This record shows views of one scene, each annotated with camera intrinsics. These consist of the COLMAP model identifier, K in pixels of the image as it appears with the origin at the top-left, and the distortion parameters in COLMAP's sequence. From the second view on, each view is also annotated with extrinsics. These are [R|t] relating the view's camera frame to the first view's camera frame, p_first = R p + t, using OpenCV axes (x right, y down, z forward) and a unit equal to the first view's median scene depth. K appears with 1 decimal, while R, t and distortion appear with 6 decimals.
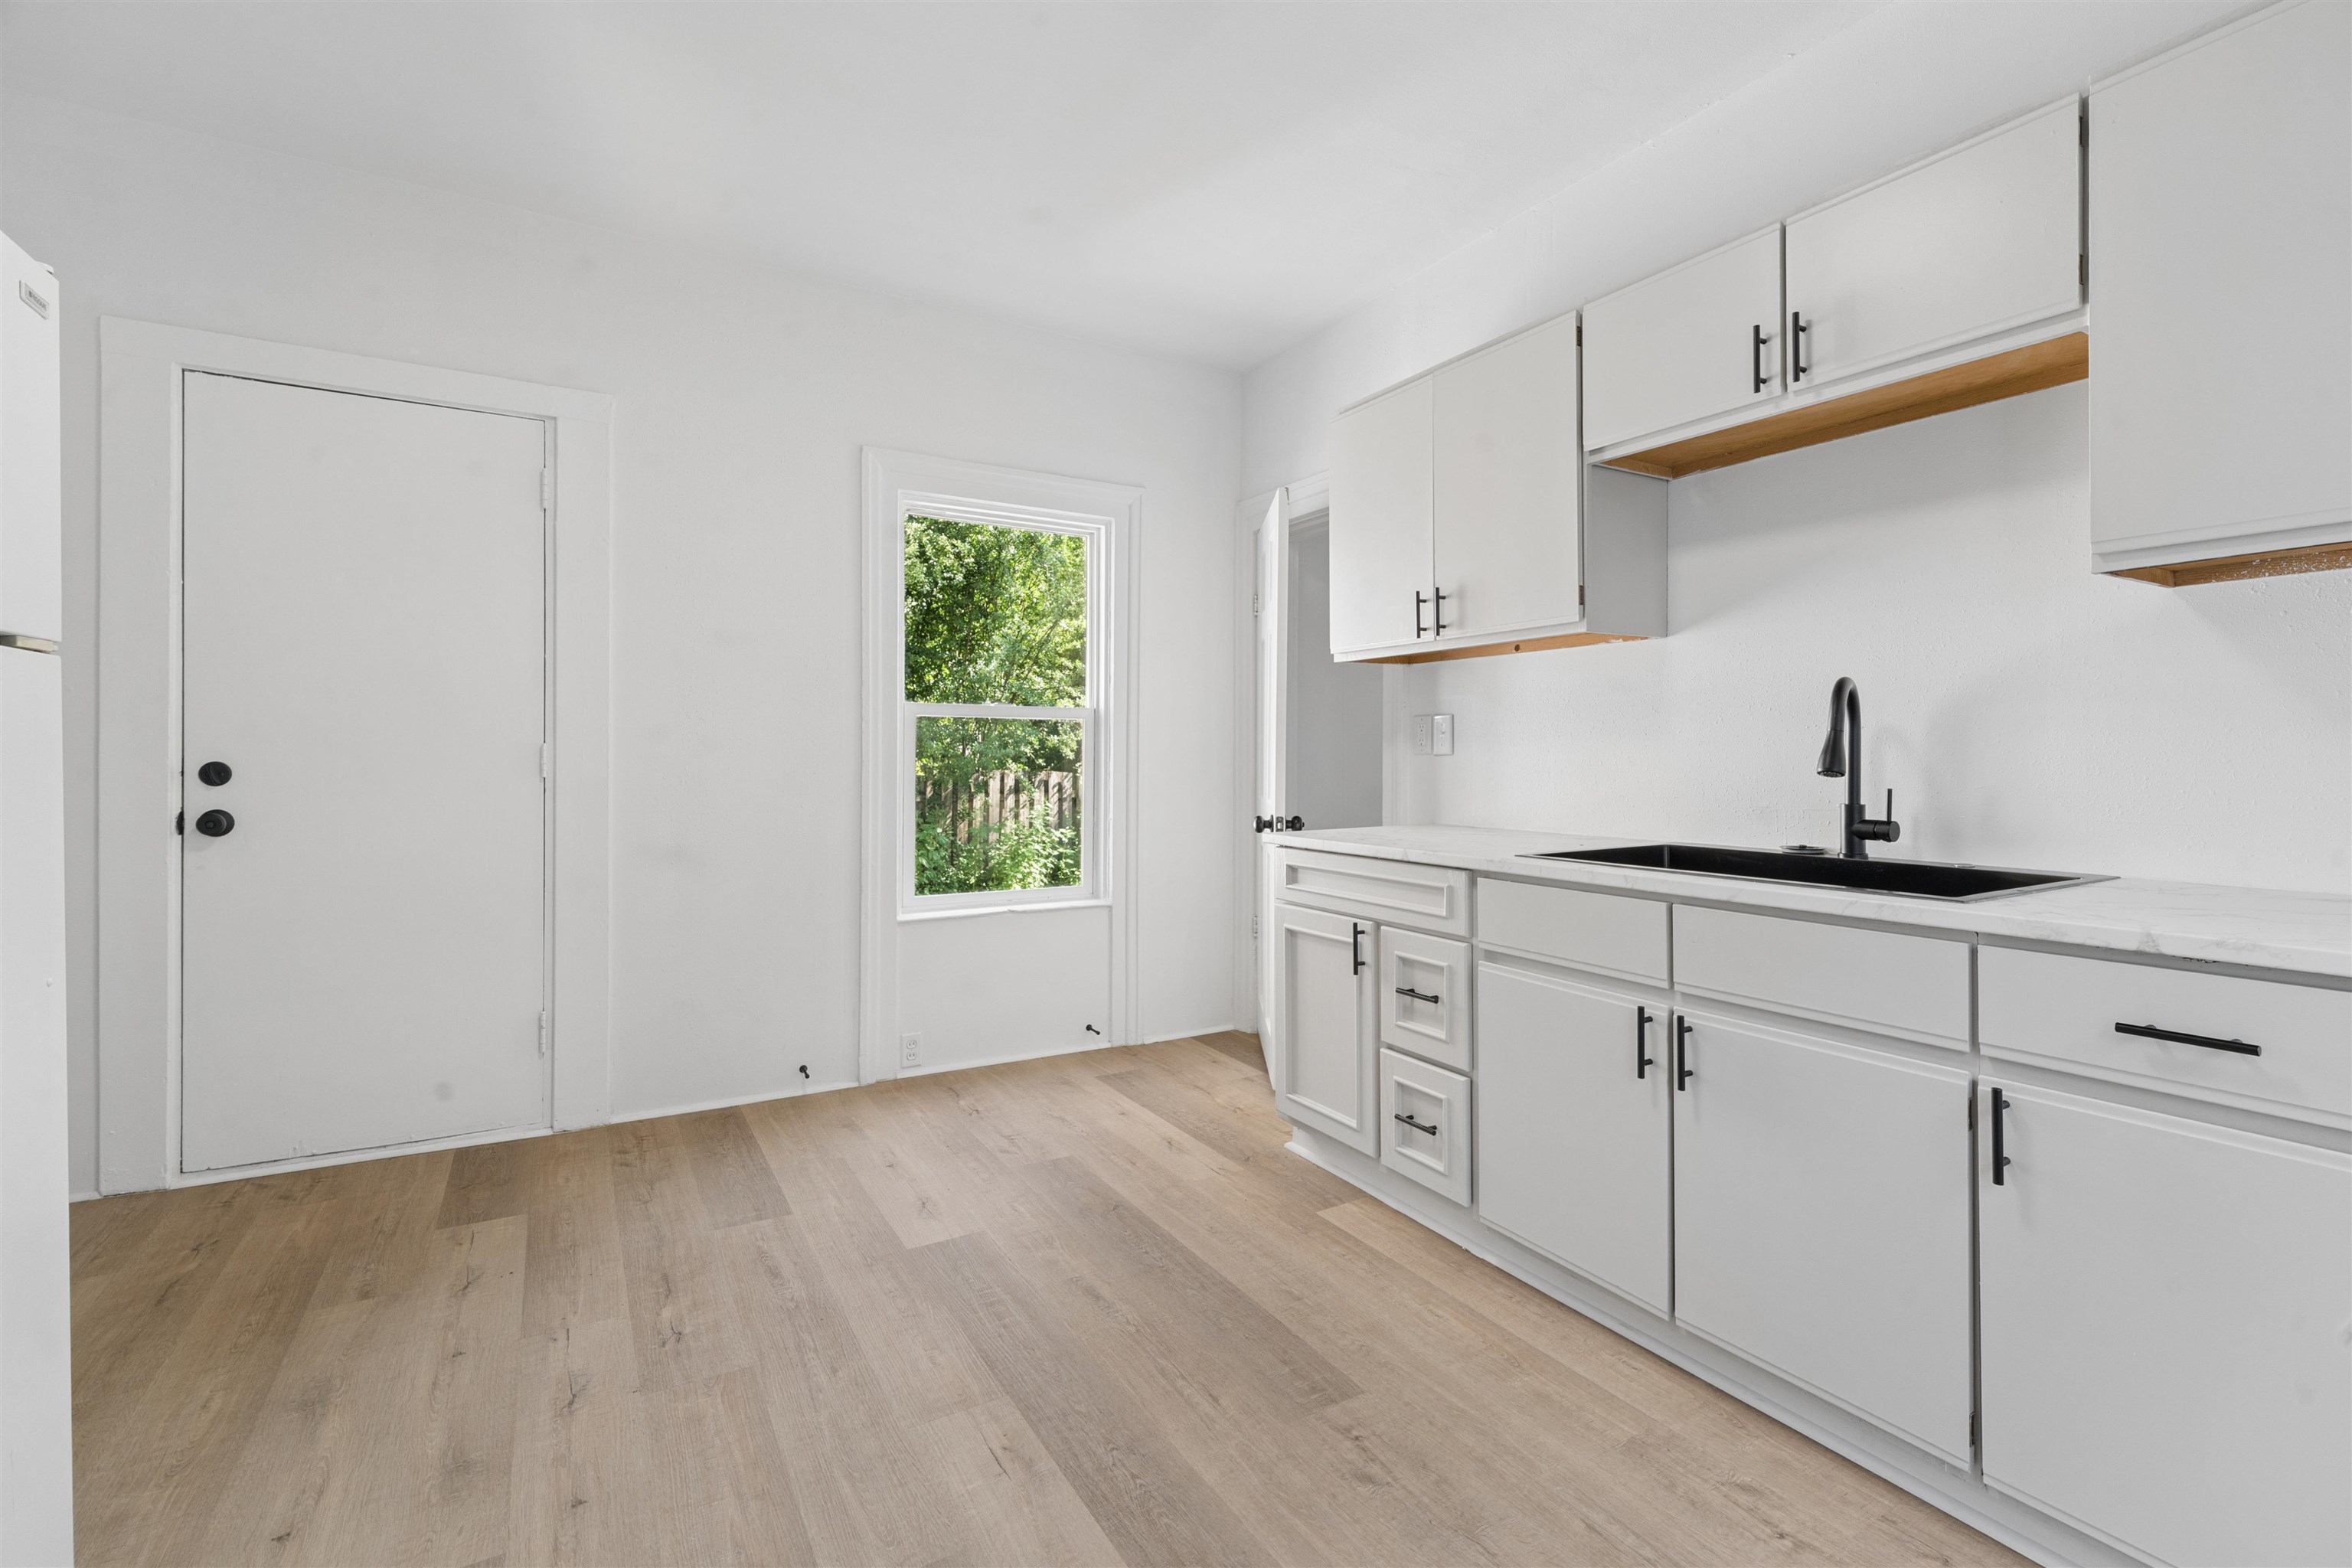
lens RADIAL K [[1027.2, 0, 1190.6], [0, 1027.2, 752.4], [0, 0, 1]] dist [0.005730, -0.002402]
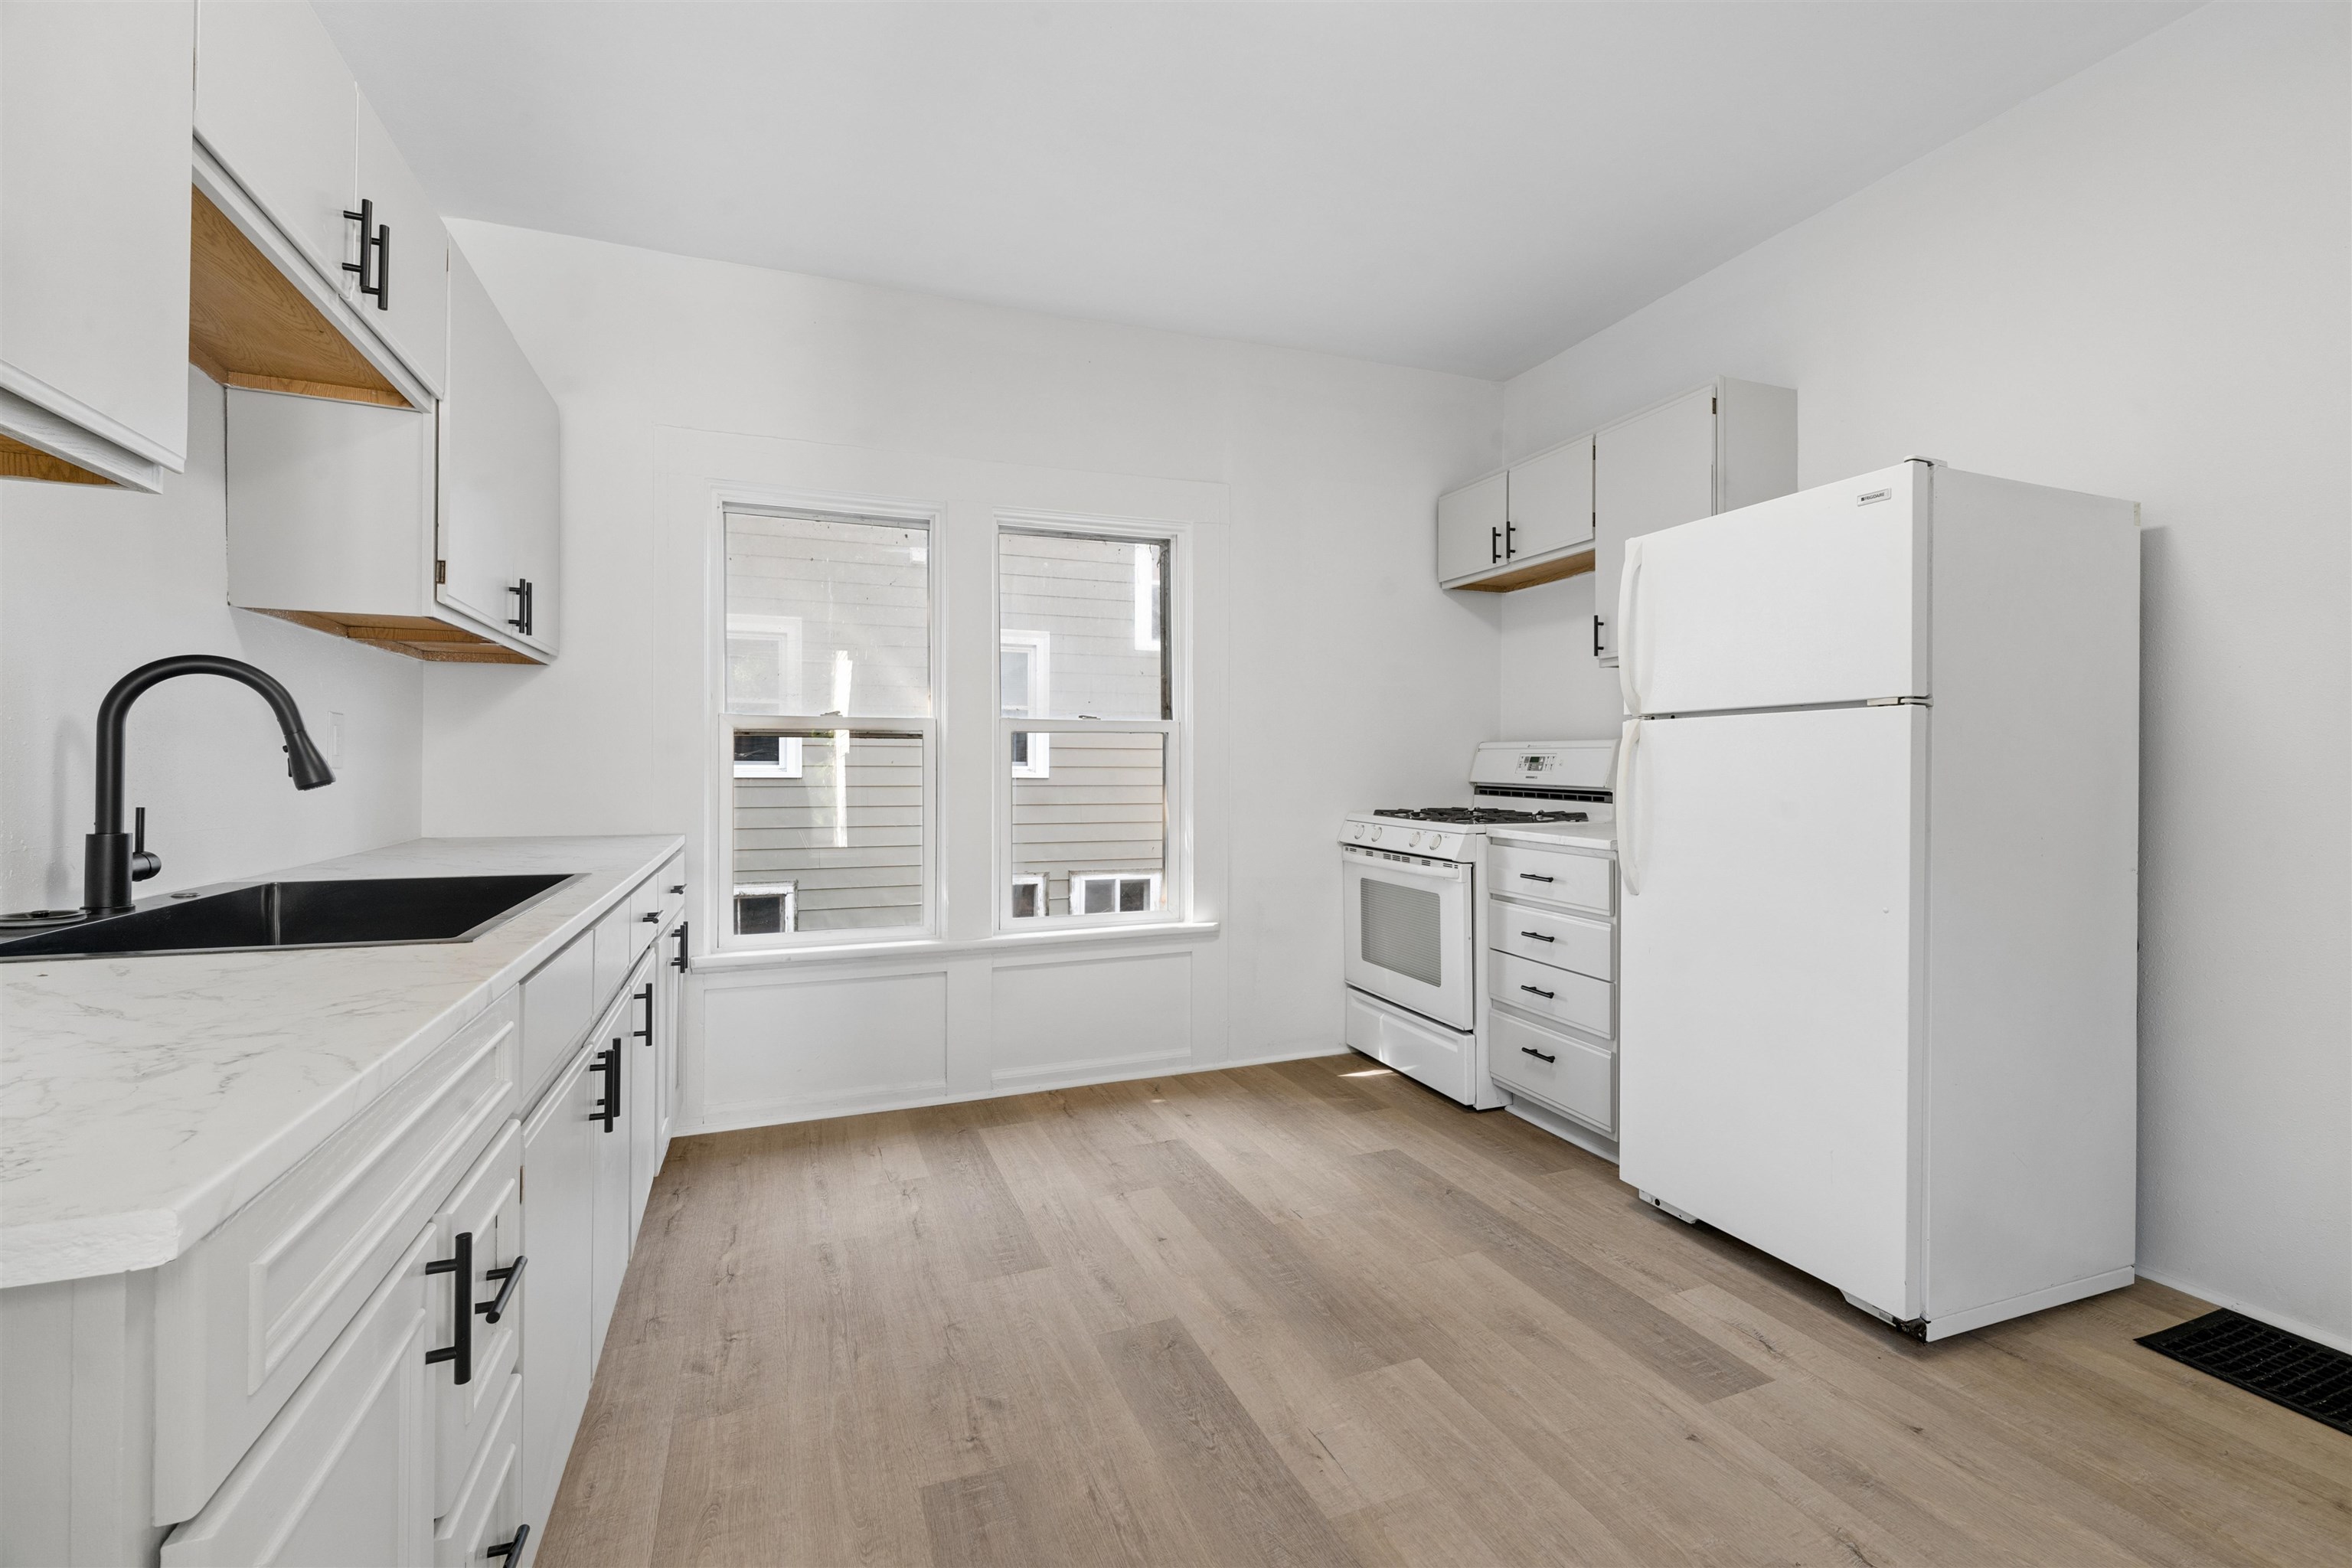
lens RADIAL K [[1027.2, 0, 1178.3], [0, 1027.2, 776.1], [0, 0, 1]] dist [0.005730, -0.002402]
pose [[-0.983309, -0.004687, 0.181884, -0.186691], [-0.003576, 0.999973, 0.006437, 0.004846], [-0.181910, 0.005679, -0.983299, 1.666538]]
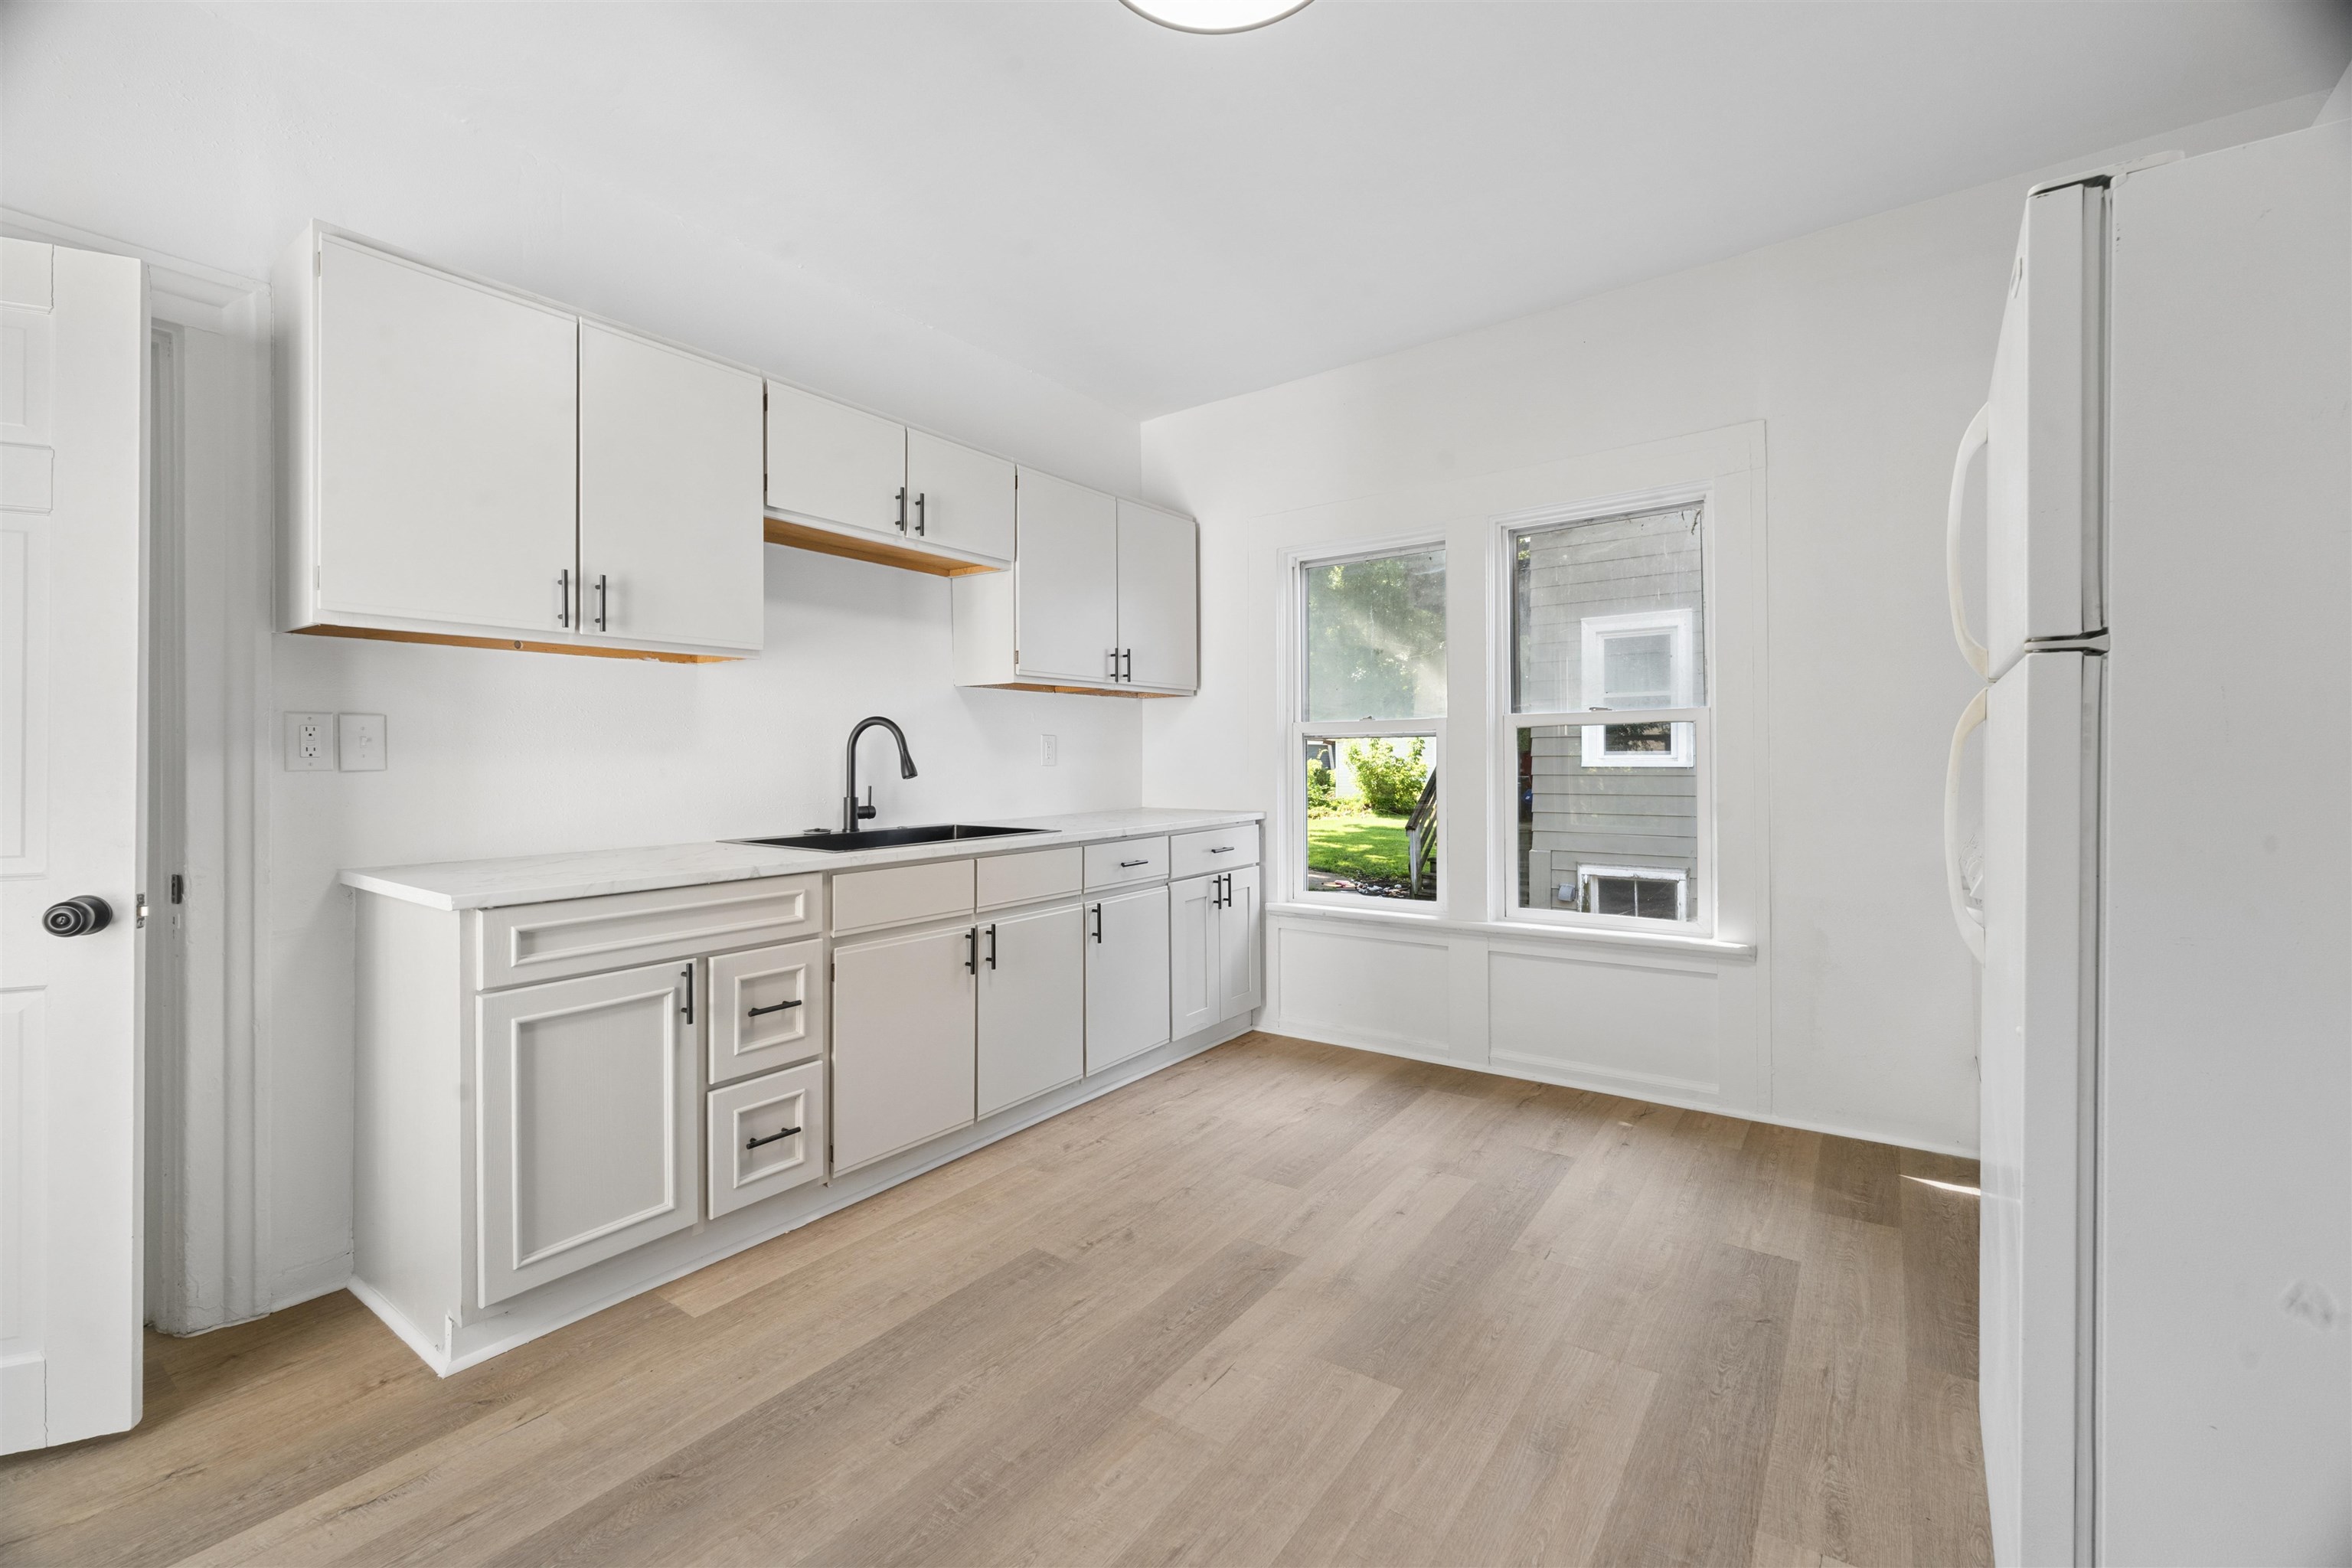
lens RADIAL K [[962.5, 0, 1178.4], [0, 962.5, 763.5], [0, 0, 1]] dist [0.003923, -0.001949]
pose [[-0.379123, -0.004470, 0.925335, -0.955161], [0.003916, 0.999972, 0.006436, -0.008316], [-0.925338, 0.006064, -0.379095, 1.184165]]
